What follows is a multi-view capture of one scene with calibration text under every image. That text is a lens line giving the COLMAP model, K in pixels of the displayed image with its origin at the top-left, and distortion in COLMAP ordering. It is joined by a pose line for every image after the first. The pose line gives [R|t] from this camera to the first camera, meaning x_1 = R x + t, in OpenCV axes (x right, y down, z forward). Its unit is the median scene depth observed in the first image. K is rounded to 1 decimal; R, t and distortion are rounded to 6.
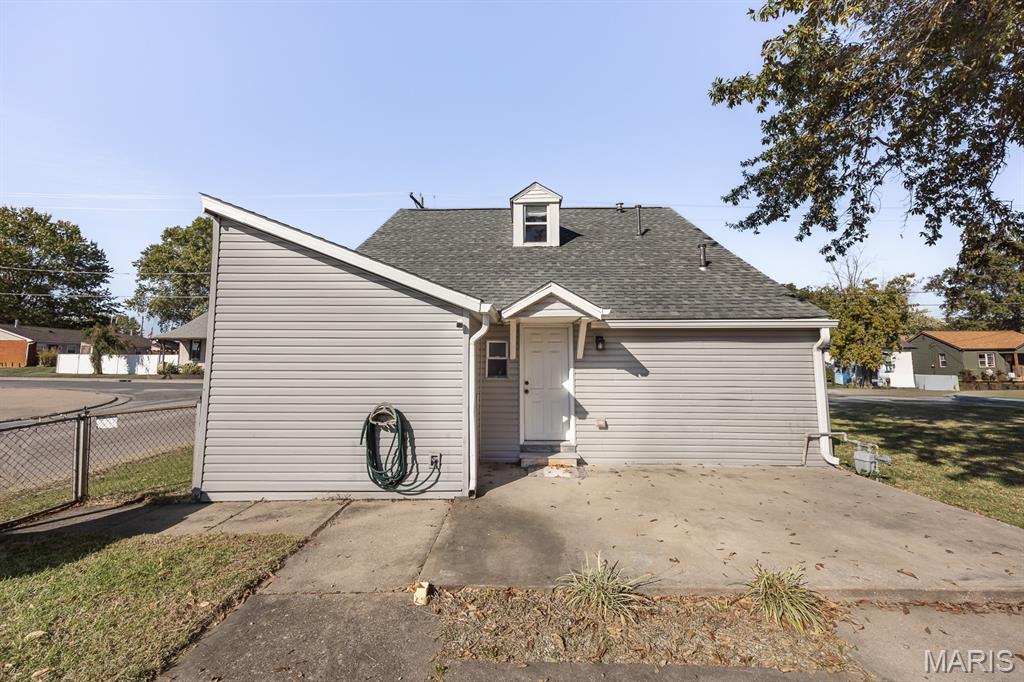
lens RADIAL K [[419.3, 0, 511.5], [0, 419.3, 318.0], [0, 0, 1]] dist [-0.001242, -0.000306]
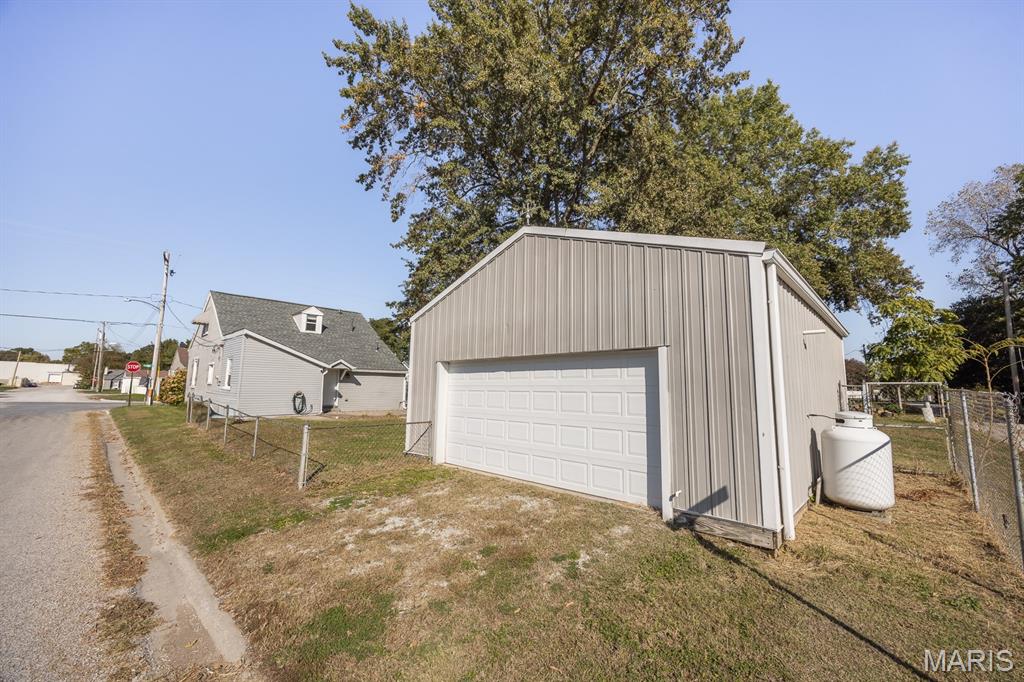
lens RADIAL K [[401.0, 0, 512.0], [0, 401.0, 341.0], [0, 0, 1]] dist [-0.001492, -0.000162]
pose [[0.676674, 0.093026, 0.730382, -0.951528], [-0.088132, 0.995088, -0.045089, -0.139575], [-0.730989, -0.033860, 0.681549, -1.597876]]
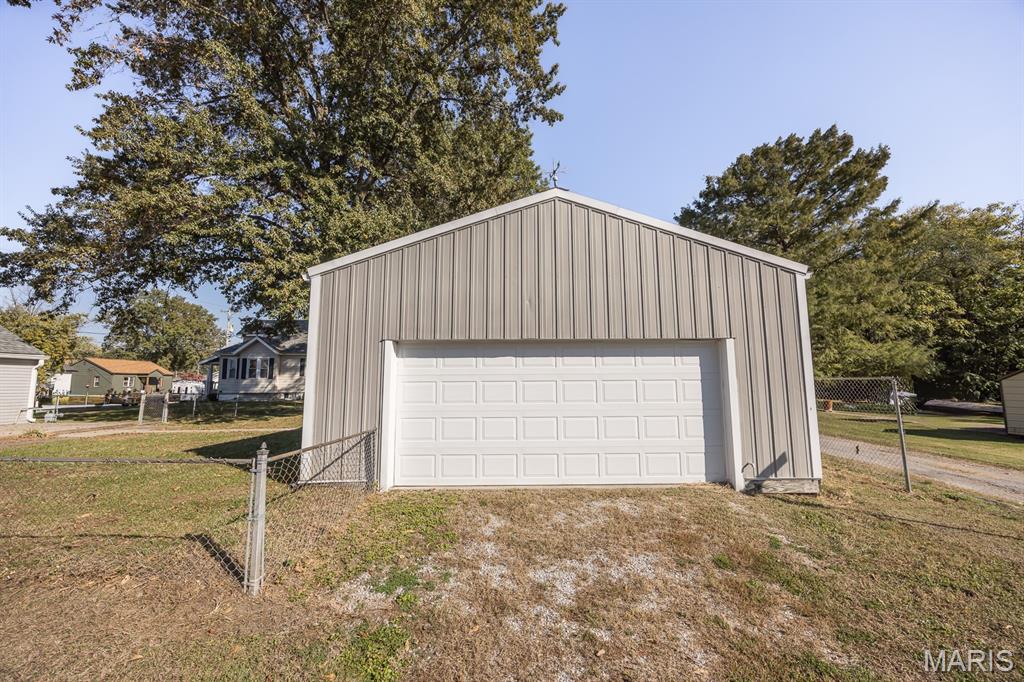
lens RADIAL K [[401.0, 0, 512.0], [0, 401.0, 341.0], [0, 0, 1]] dist [-0.001492, -0.000162]
pose [[-0.025845, 0.108035, 0.993811, -1.021392], [-0.101824, 0.988688, -0.110126, -0.066952], [-0.994467, -0.104040, -0.014552, -1.020313]]
